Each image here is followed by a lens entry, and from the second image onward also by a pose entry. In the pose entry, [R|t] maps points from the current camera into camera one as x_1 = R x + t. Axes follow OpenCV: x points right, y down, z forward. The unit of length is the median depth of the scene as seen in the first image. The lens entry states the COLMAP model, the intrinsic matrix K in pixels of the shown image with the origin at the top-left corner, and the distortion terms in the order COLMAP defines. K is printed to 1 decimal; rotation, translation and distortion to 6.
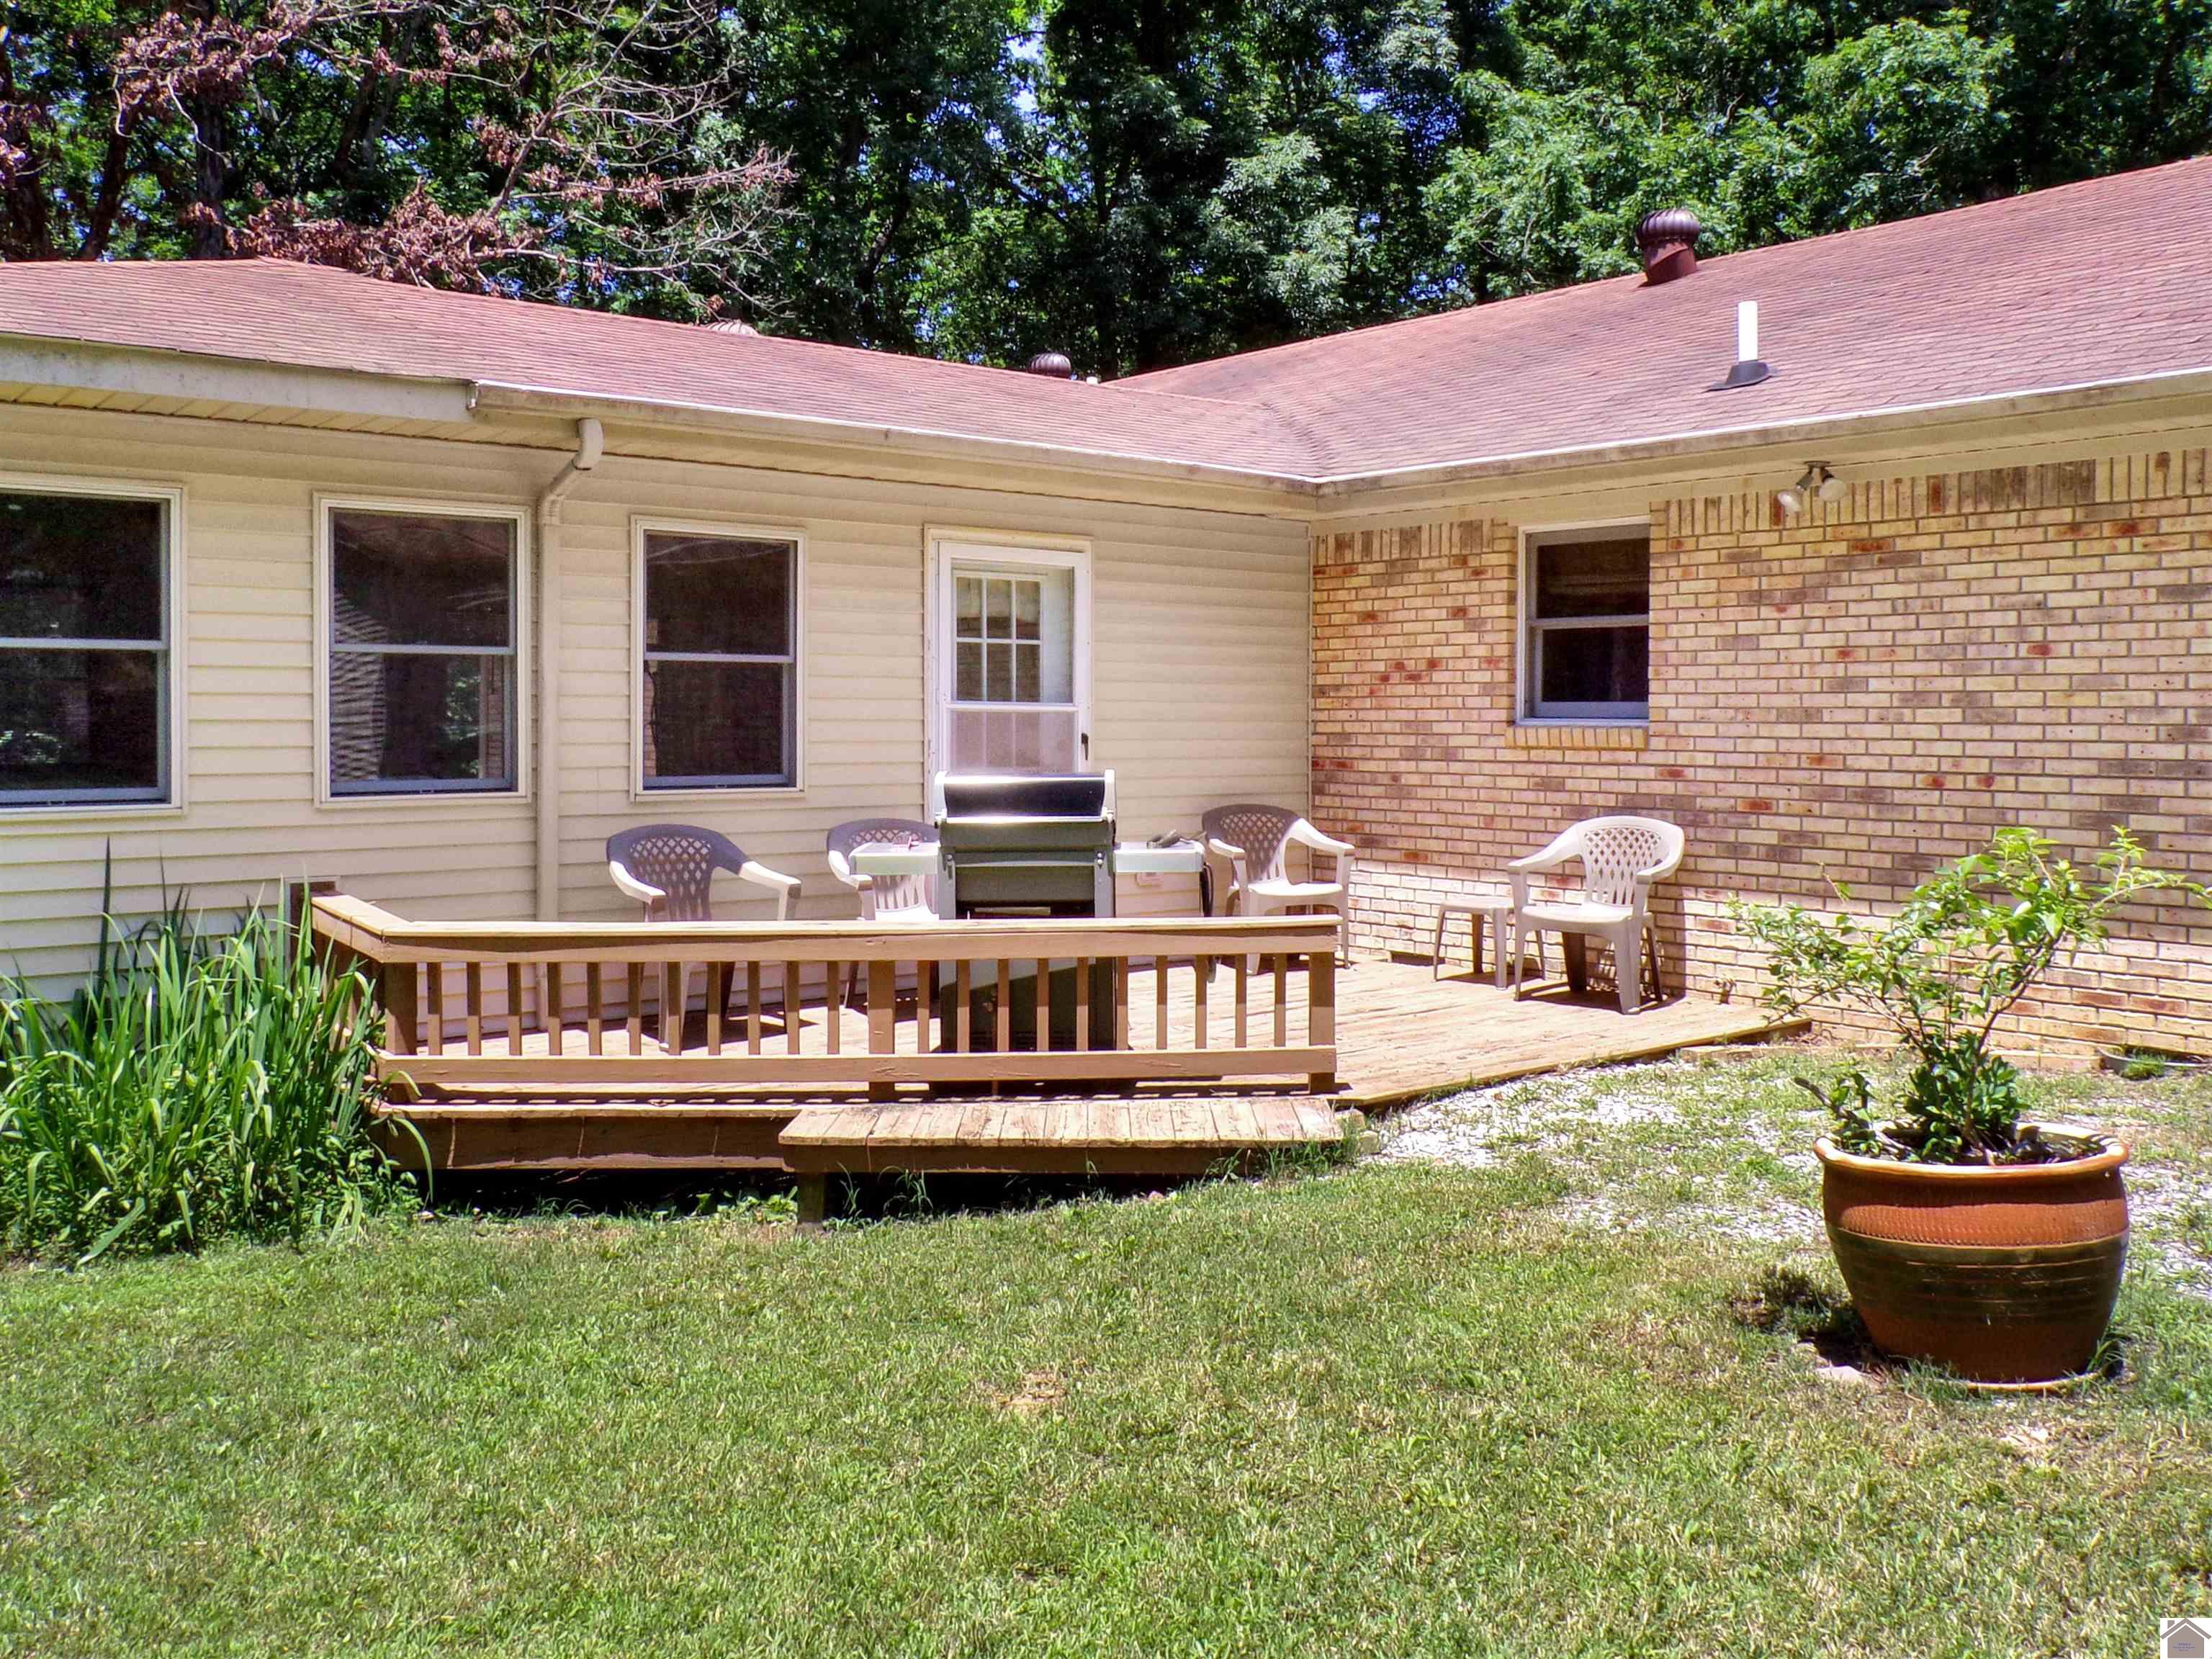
lens RADIAL K [[1953.9, 0, 1112.9], [0, 1953.9, 785.1], [0, 0, 1]] dist [-0.061128, 0.191173]
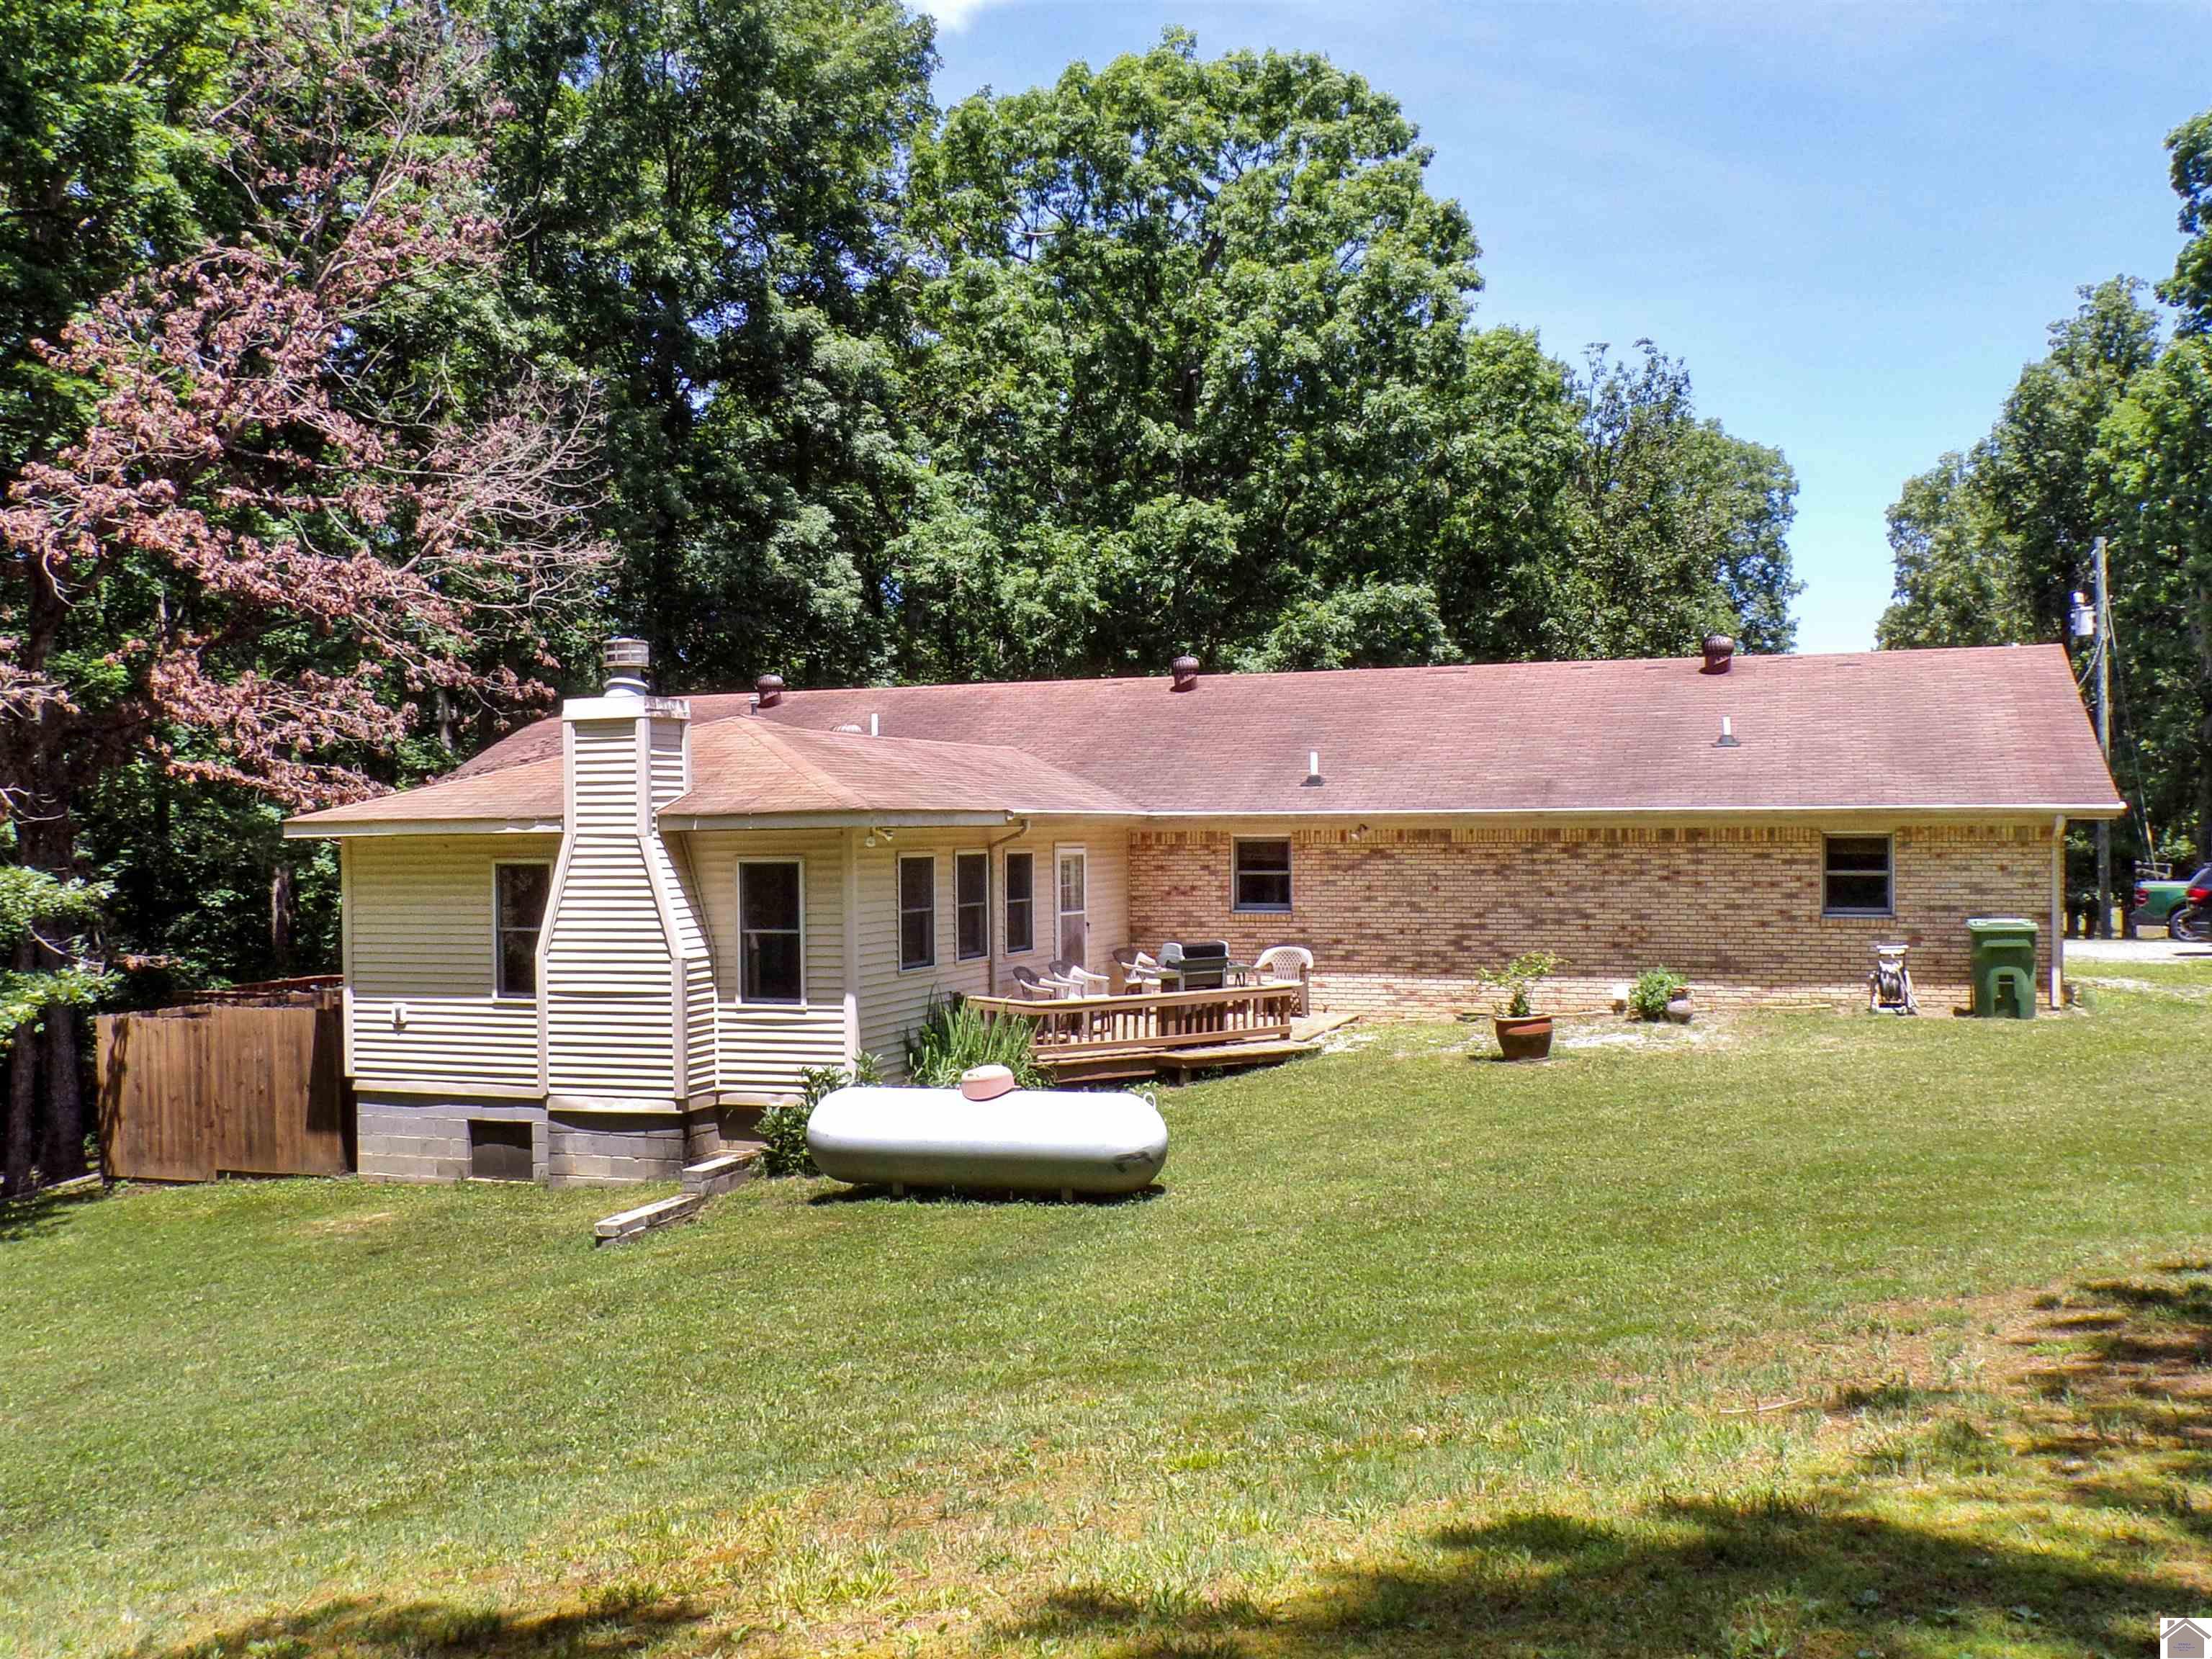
lens RADIAL K [[1900.3, 0, 1110.7], [0, 1900.3, 896.7], [0, 0, 1]] dist [-0.055356, -0.006525]
pose [[0.875926, -0.029801, 0.481525, -1.231694], [0.029923, 0.999525, 0.007426, -0.081196], [-0.481517, 0.007904, 0.876401, -1.203212]]
